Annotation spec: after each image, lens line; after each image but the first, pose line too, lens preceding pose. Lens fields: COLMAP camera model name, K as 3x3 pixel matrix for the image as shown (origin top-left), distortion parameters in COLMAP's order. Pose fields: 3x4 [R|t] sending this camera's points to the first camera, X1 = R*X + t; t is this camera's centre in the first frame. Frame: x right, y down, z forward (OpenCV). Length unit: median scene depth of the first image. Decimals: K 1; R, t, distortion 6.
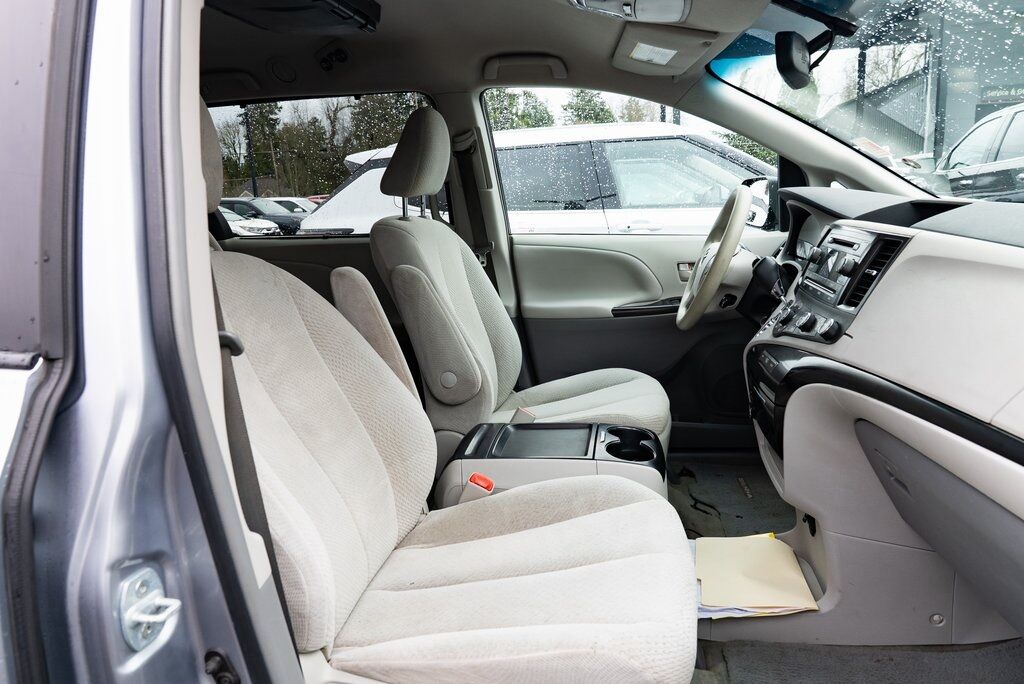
lens RADIAL K [[693.2, 0, 515.8], [0, 693.2, 341.2], [0, 0, 1]] dist [-0.027936, 0.013120]
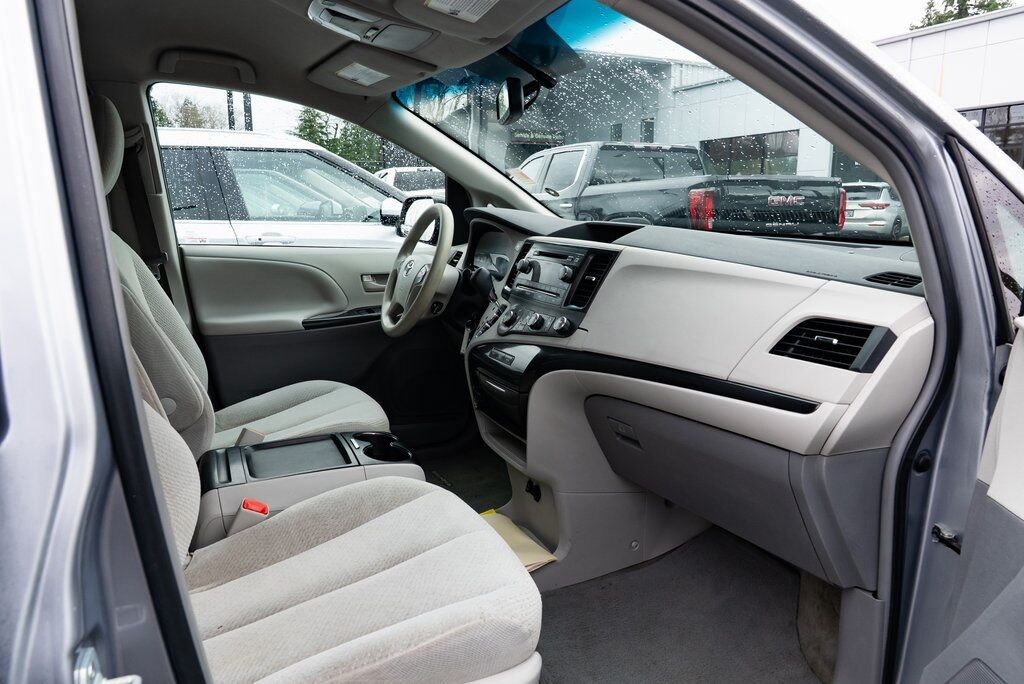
lens RADIAL K [[693.2, 0, 514.0], [0, 693.2, 341.8], [0, 0, 1]] dist [-0.027936, 0.013120]
pose [[0.829297, -0.058640, 0.555723, -0.196688], [0.069621, 0.997573, 0.001369, 0.002624], [-0.554455, 0.037555, 0.831366, 0.015901]]
